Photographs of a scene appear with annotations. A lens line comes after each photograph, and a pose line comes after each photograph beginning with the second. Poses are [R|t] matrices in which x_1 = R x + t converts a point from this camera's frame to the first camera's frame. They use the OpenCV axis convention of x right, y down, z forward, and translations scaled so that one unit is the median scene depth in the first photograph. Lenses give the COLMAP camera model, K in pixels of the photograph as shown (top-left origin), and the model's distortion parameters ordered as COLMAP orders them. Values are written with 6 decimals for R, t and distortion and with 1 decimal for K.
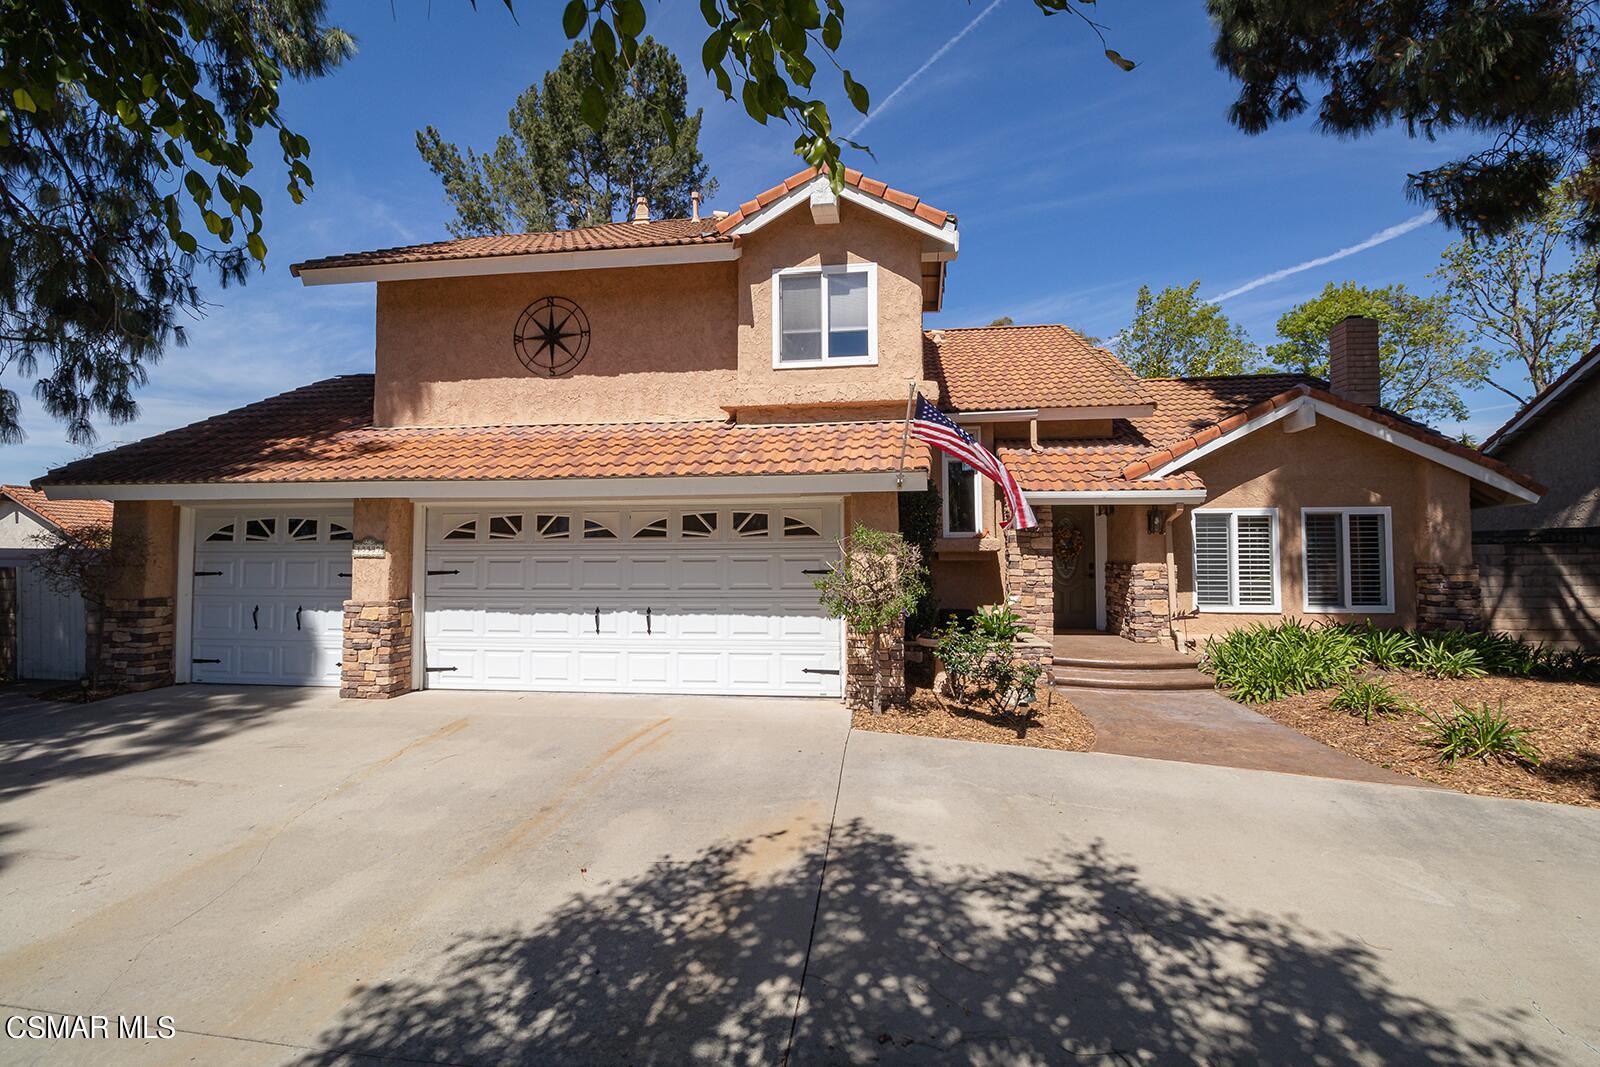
lens RADIAL K [[747.7, 0, 796.8], [0, 747.7, 524.4], [0, 0, 1]] dist [0.001342, -0.015566]
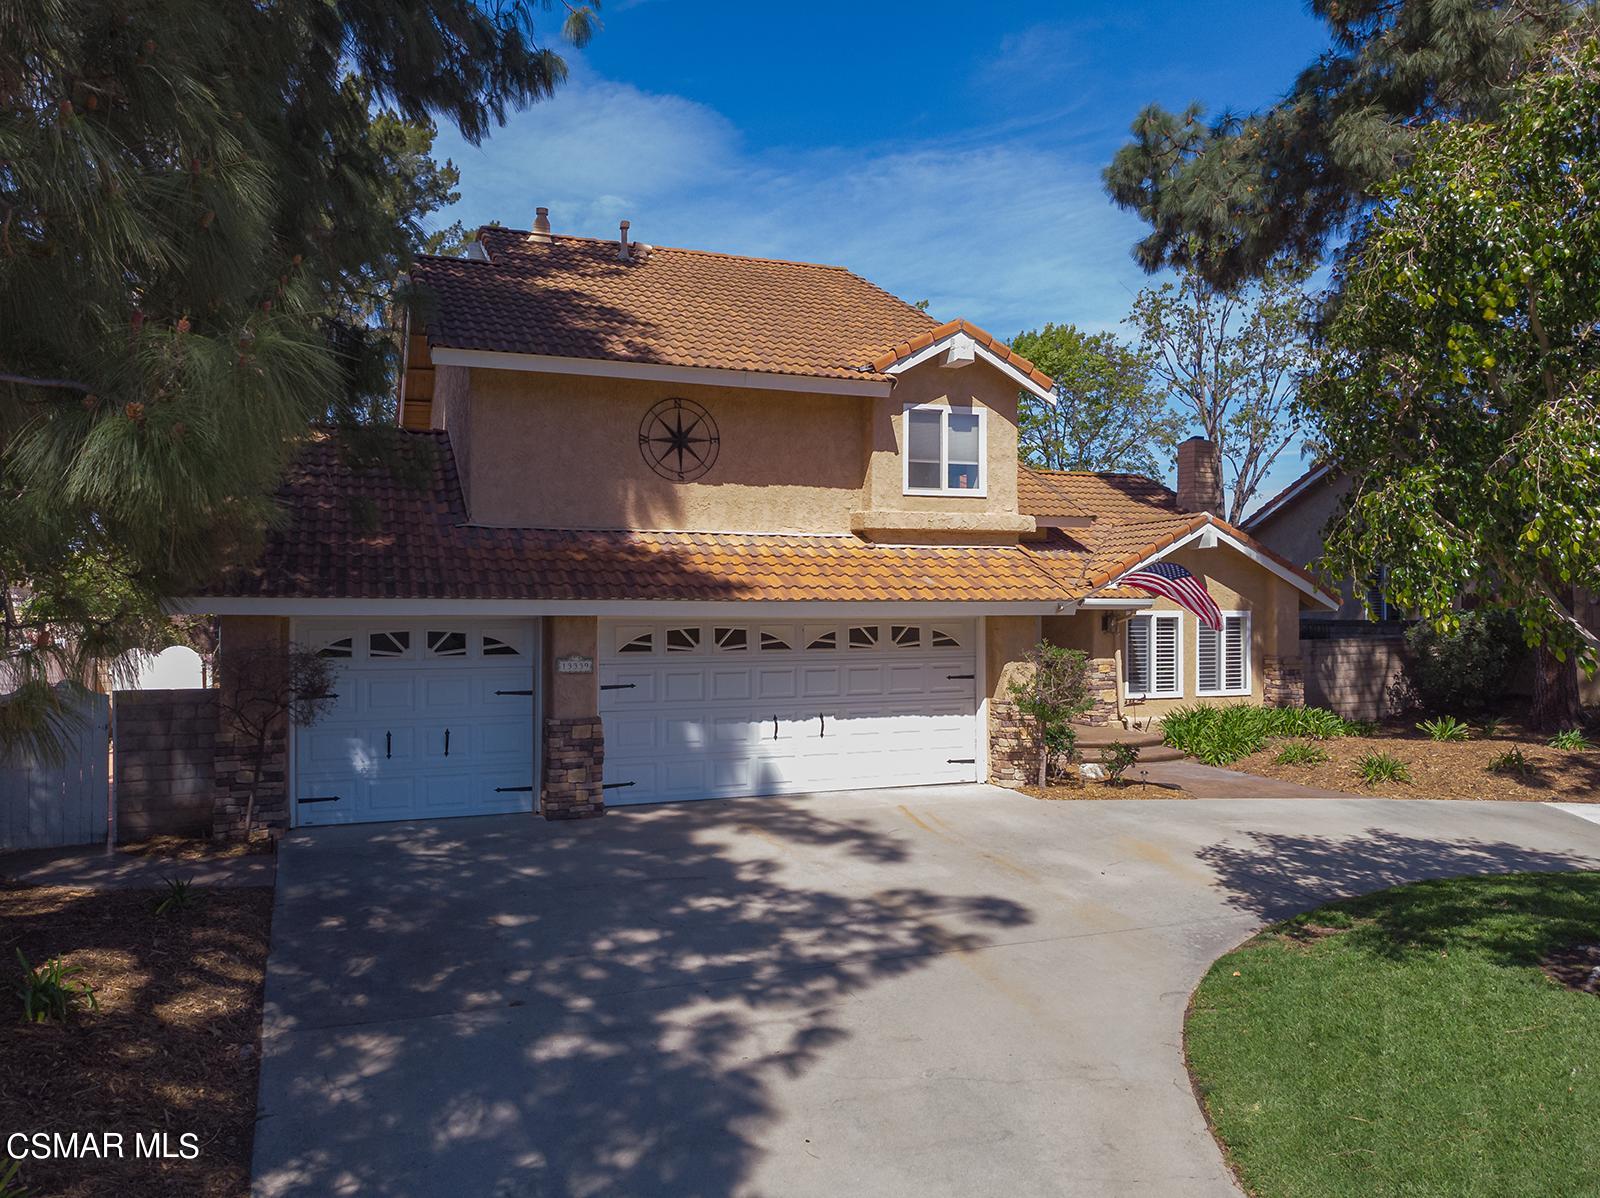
lens RADIAL K [[1169.9, 0, 790.4], [0, 1169.9, 606.0], [0, 0, 1]] dist [0.095399, -0.305621]
pose [[0.876480, 0.002864, 0.481430, -1.015053], [-0.020073, 0.999330, 0.030599, -0.092452], [-0.481020, -0.036483, 0.875950, -0.449446]]
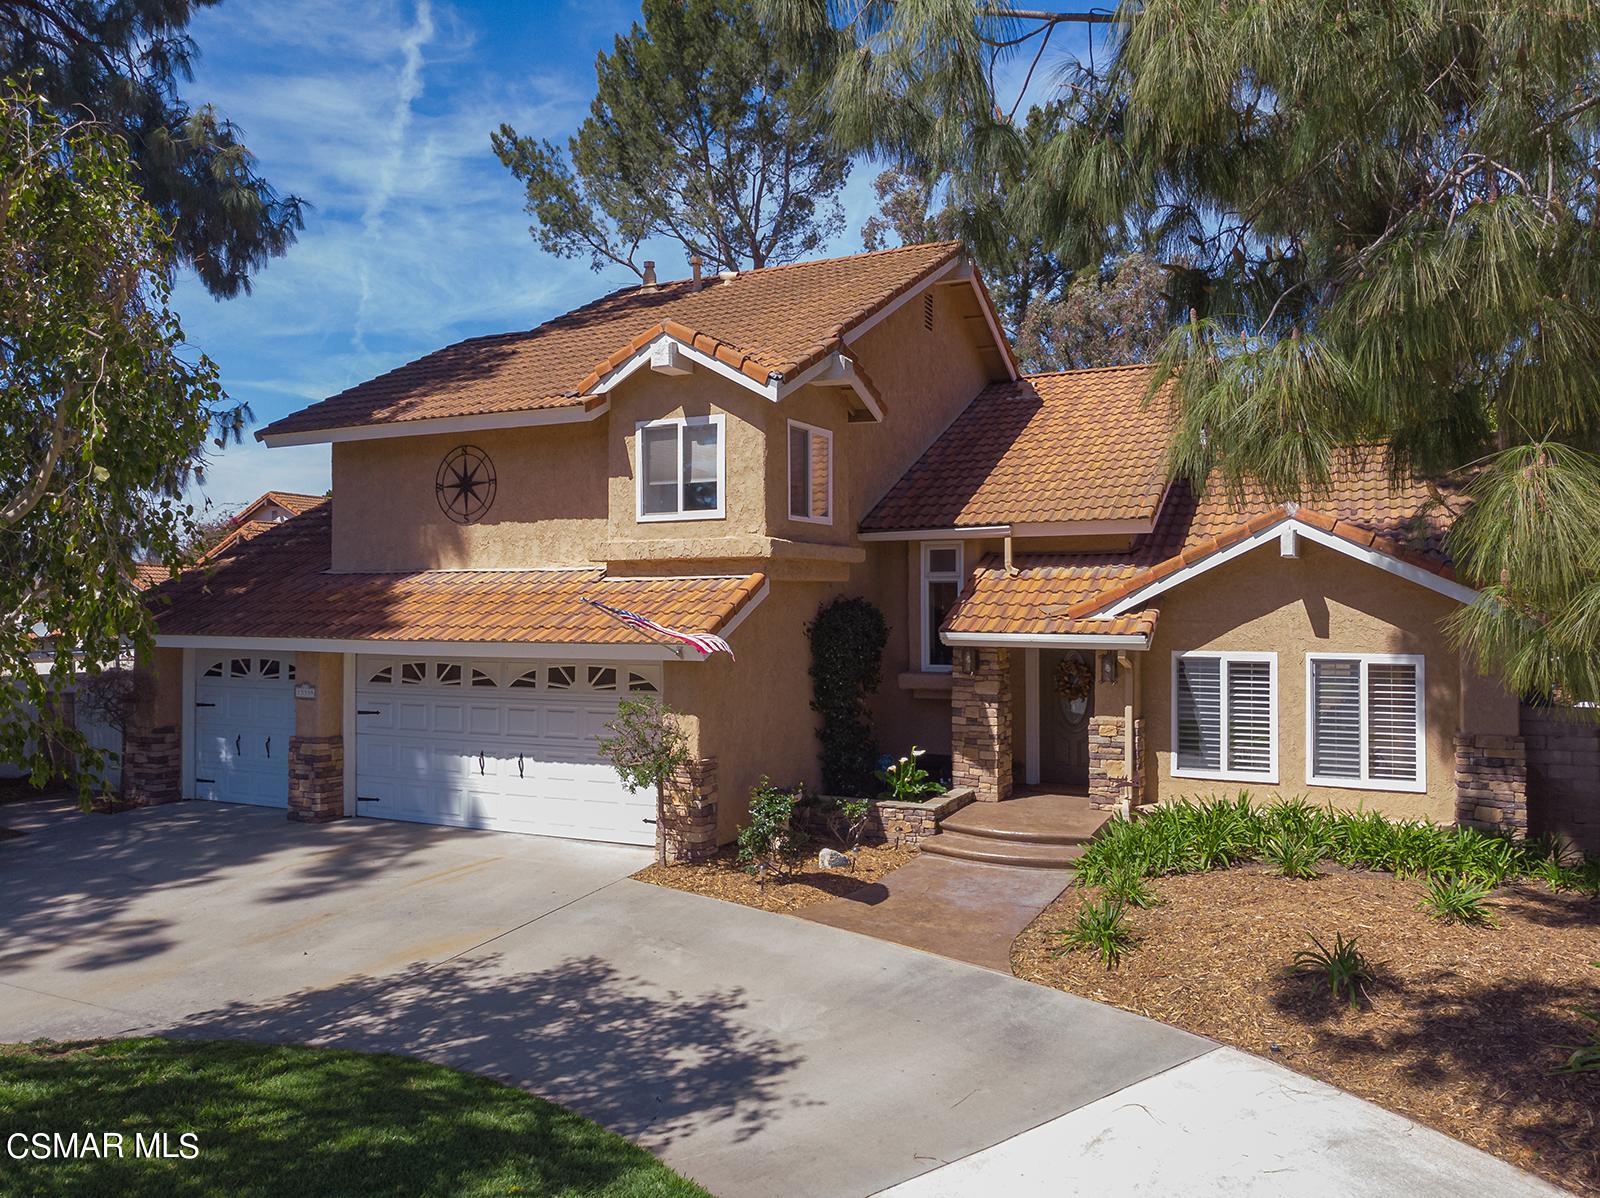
lens RADIAL K [[1169.9, 0, 790.4], [0, 1169.9, 606.0], [0, 0, 1]] dist [0.095399, -0.305621]
pose [[0.946780, 0.002362, -0.321871, 0.677146], [0.009937, 0.999282, 0.036564, -0.150288], [0.321727, -0.037816, 0.946077, -0.439987]]
